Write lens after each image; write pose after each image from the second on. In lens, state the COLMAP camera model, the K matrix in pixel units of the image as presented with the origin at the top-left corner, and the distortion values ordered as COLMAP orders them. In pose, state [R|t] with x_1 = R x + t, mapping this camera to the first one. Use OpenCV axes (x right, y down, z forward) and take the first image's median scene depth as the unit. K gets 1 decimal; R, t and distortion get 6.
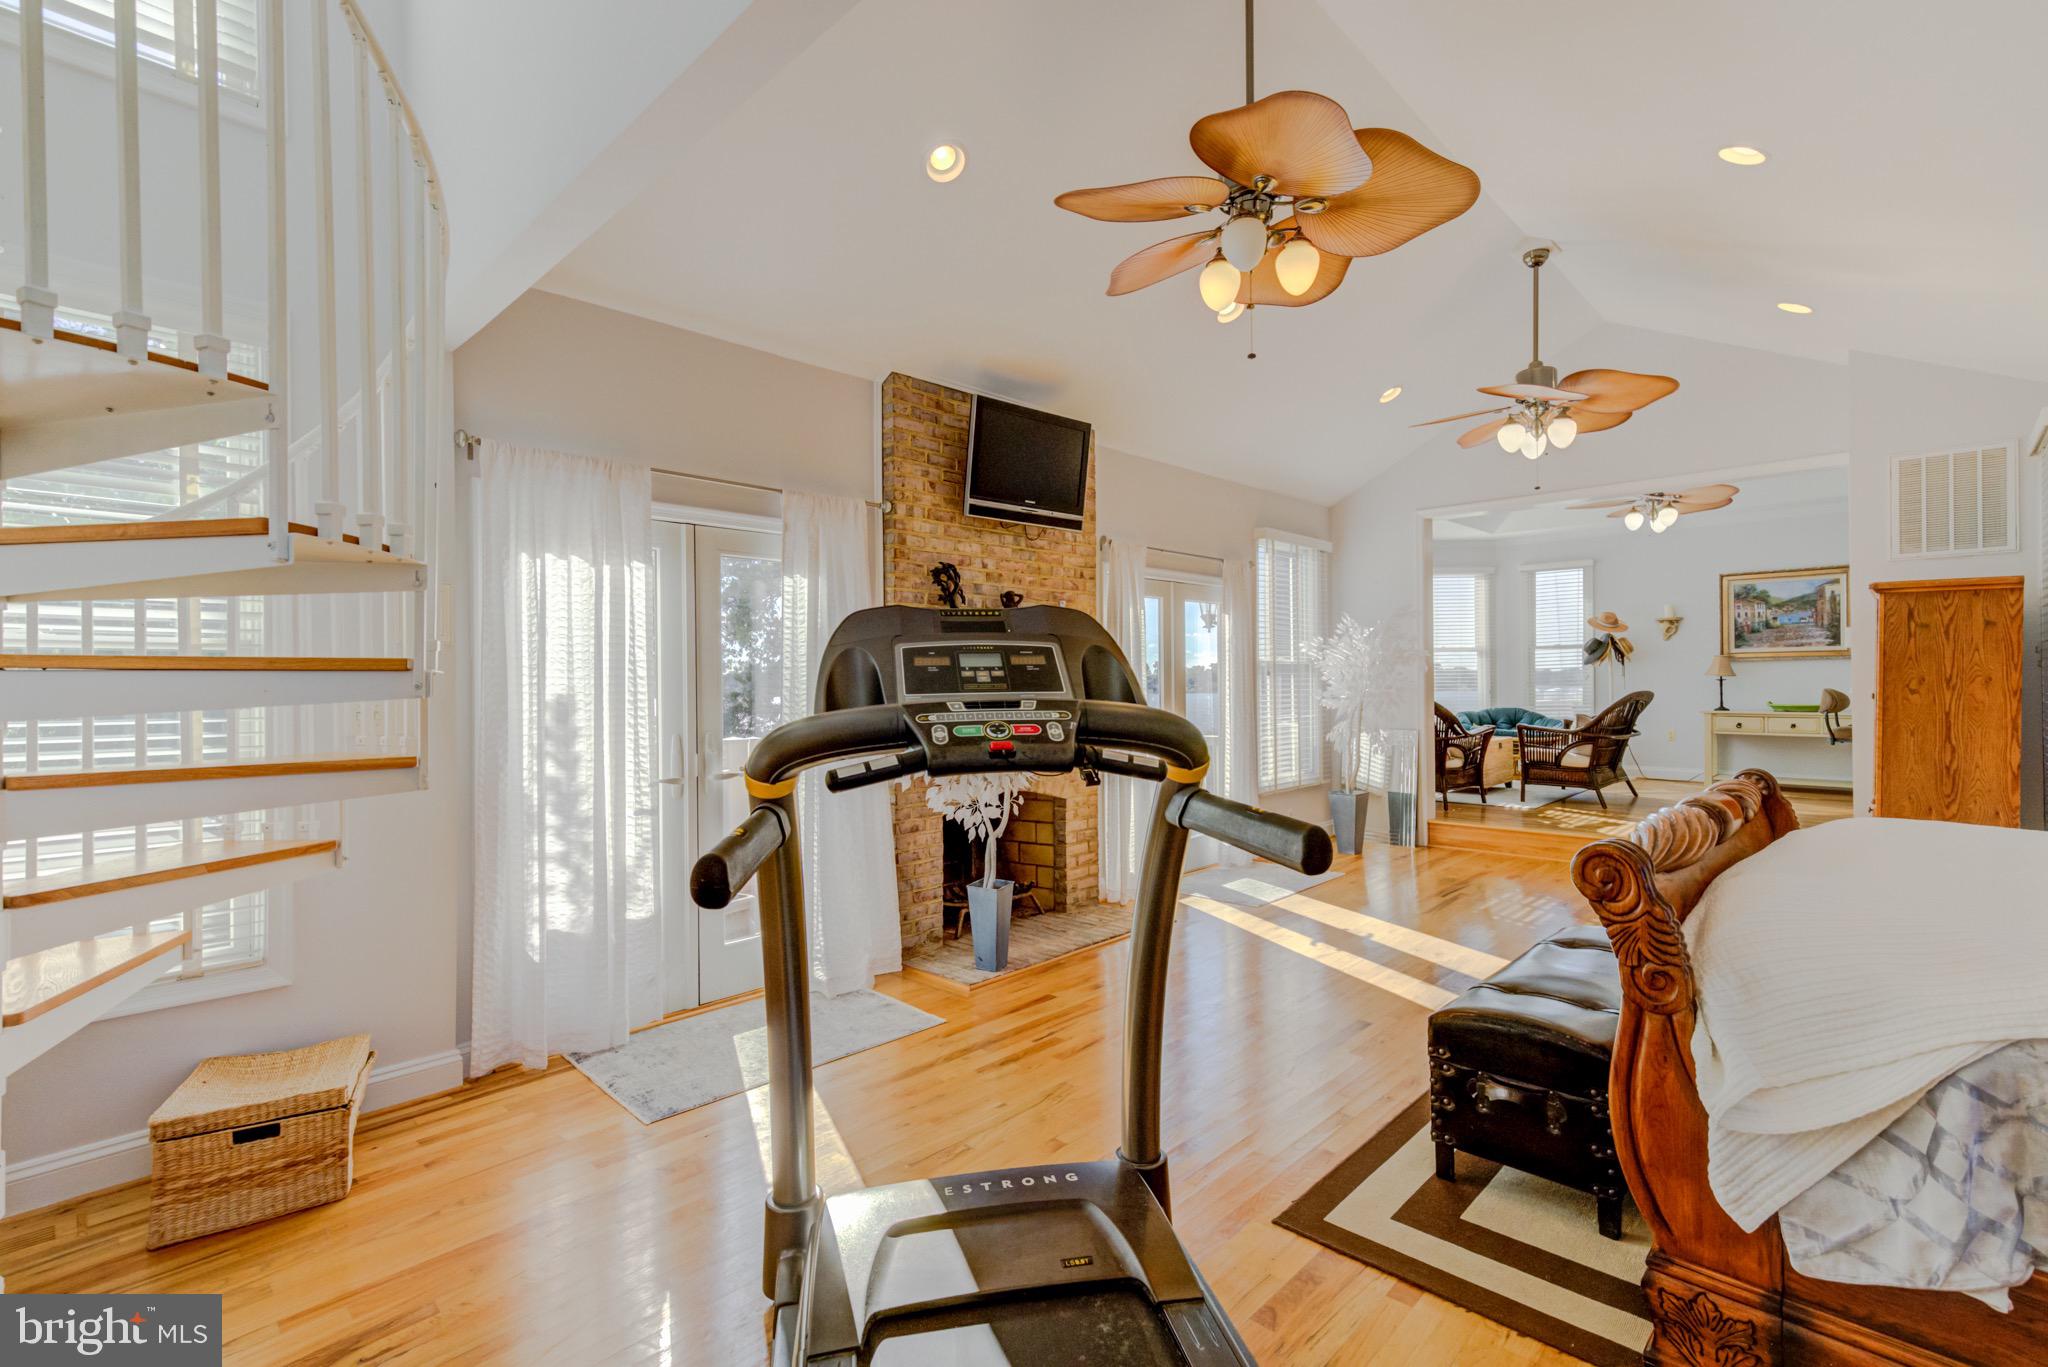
lens RADIAL K [[932.1, 0, 1033.3], [0, 932.1, 691.6], [0, 0, 1]] dist [0.012576, 0.002232]
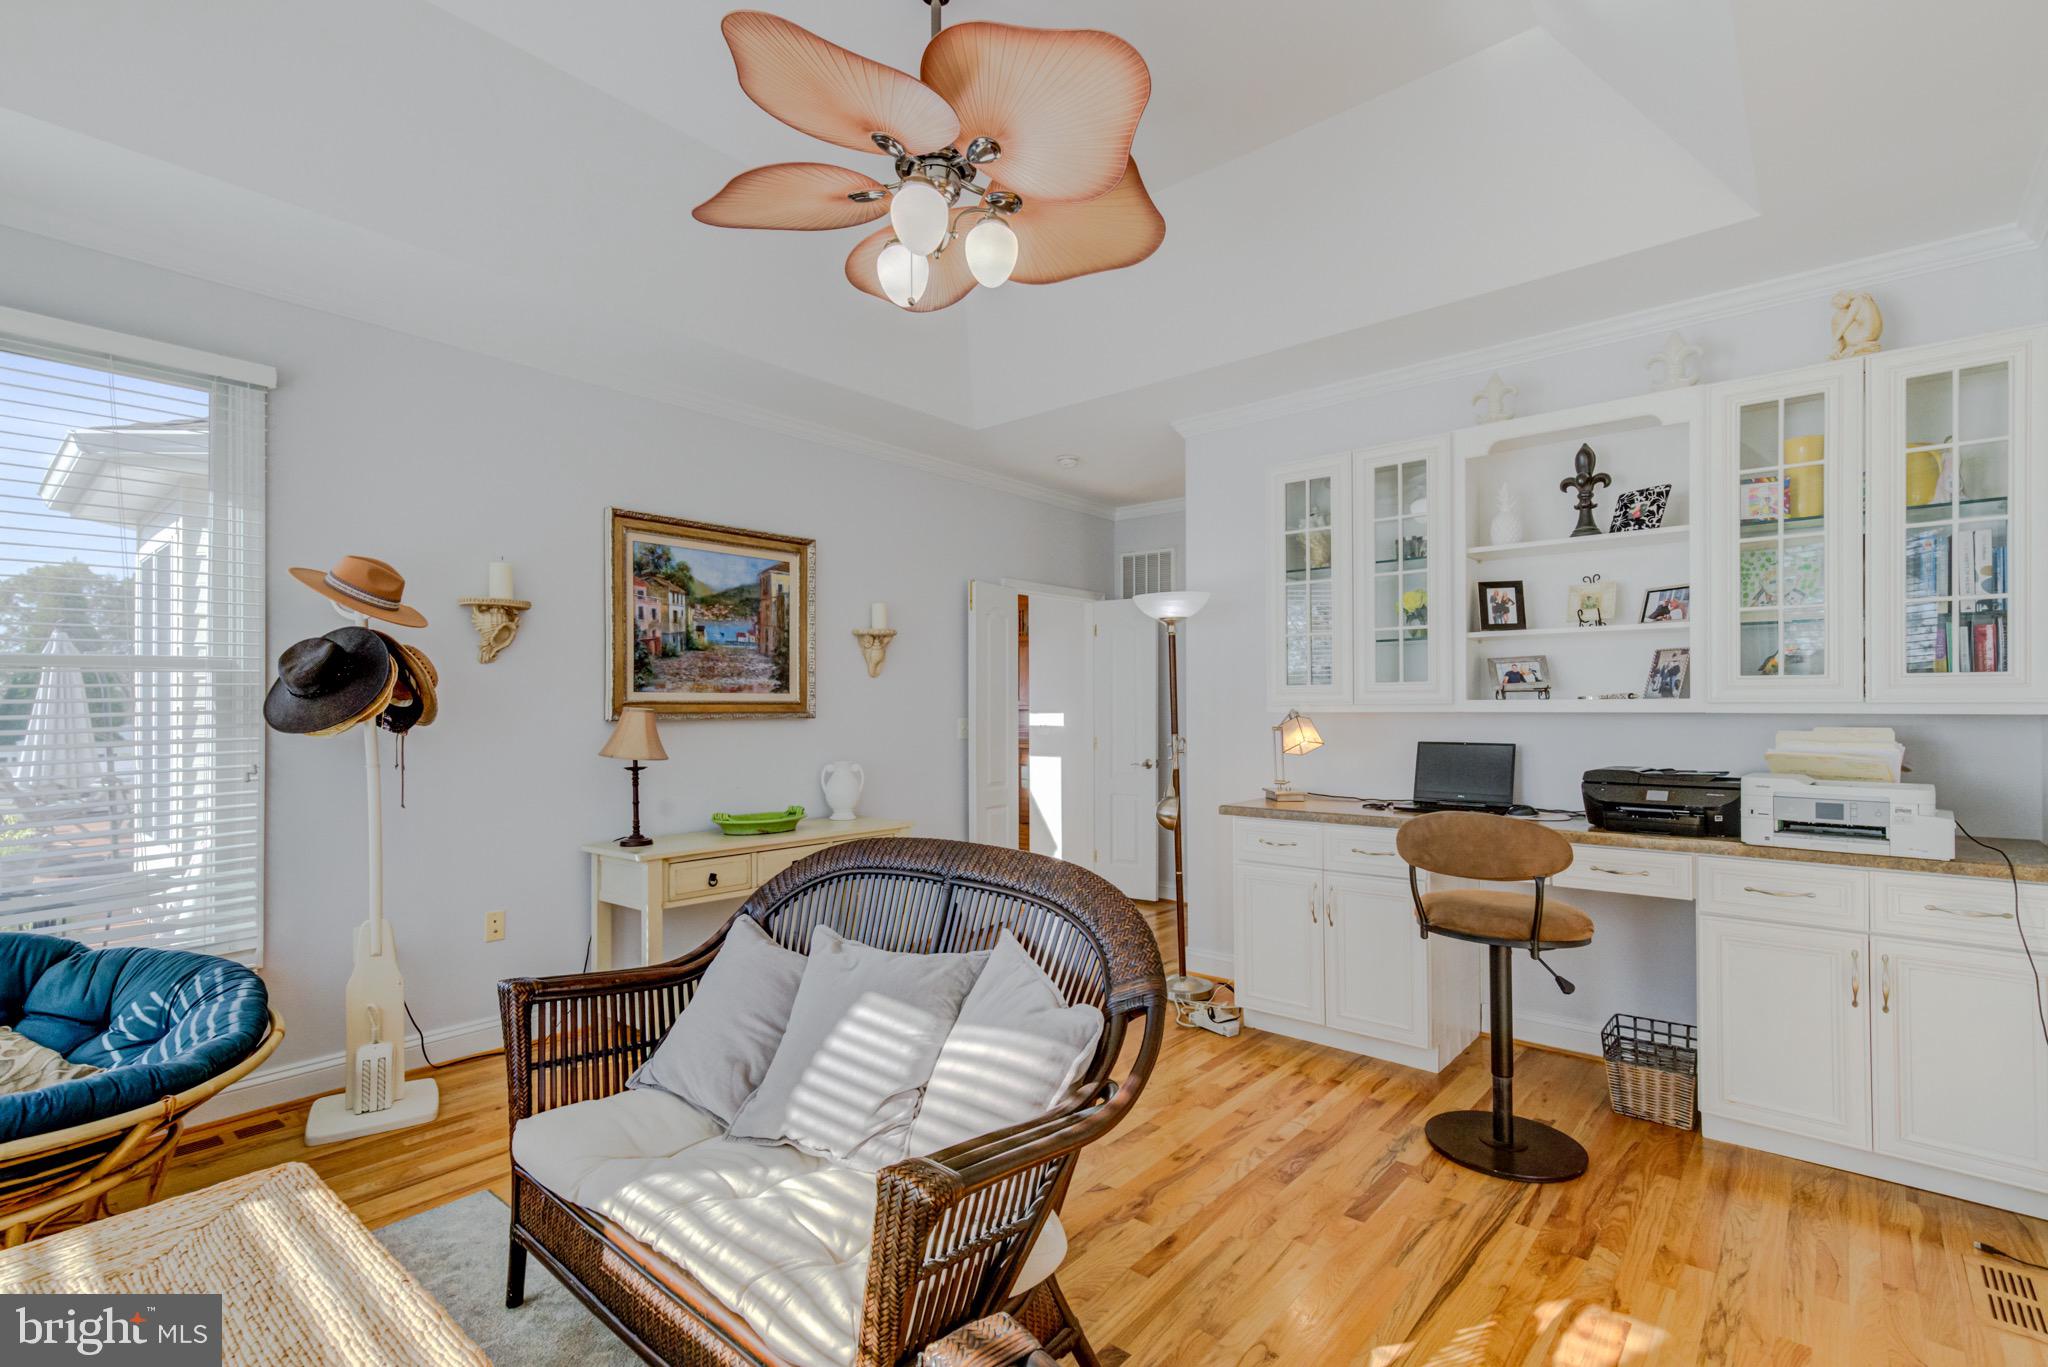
lens RADIAL K [[932.1, 0, 1024.6], [0, 932.1, 695.8], [0, 0, 1]] dist [0.012576, 0.002232]
pose [[-0.044821, 0.020310, 0.998789, 0.329461], [0.011163, 0.999741, -0.019829, -0.034469], [-0.998933, 0.010261, -0.045036, 0.866095]]
